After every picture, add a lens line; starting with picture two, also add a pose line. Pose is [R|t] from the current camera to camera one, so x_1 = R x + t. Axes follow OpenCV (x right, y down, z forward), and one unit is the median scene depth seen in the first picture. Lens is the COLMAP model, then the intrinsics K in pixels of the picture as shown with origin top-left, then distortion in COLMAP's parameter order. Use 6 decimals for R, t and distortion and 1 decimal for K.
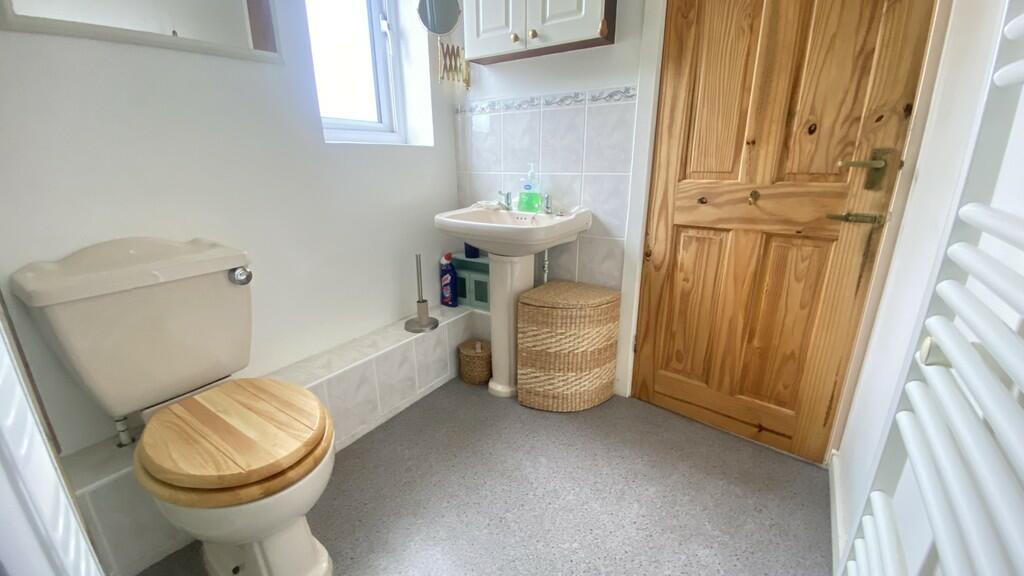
lens RADIAL K [[412.8, 0, 509.2], [0, 412.8, 292.3], [0, 0, 1]] dist [0.052777, -0.045598]
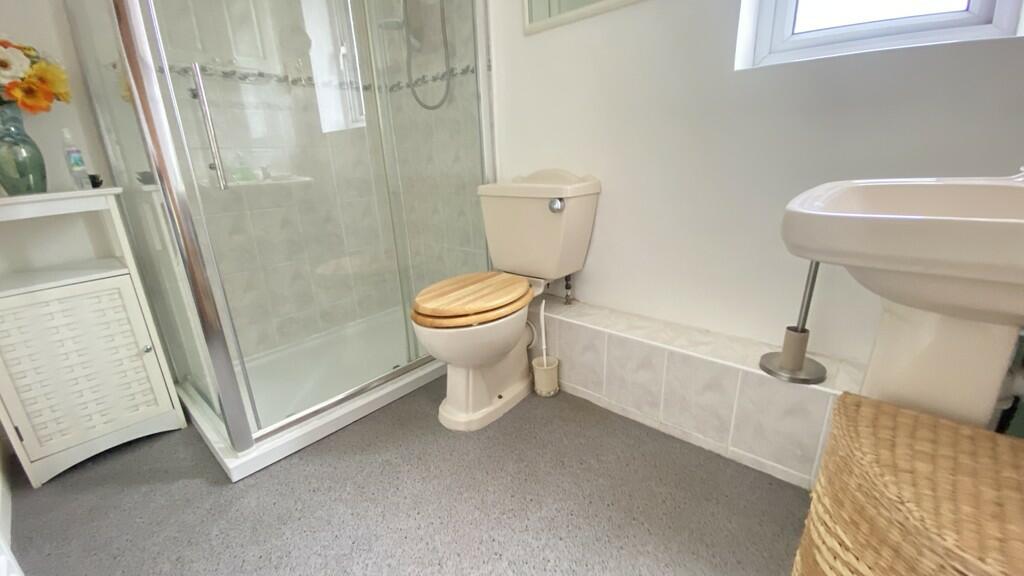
lens RADIAL K [[412.8, 0, 509.2], [0, 412.8, 292.3], [0, 0, 1]] dist [0.052777, -0.045598]
pose [[-0.146890, 0.316464, -0.937163, 0.425490], [-0.261053, 0.901446, 0.345320, -0.135489], [0.954083, 0.295373, -0.049800, 0.695542]]
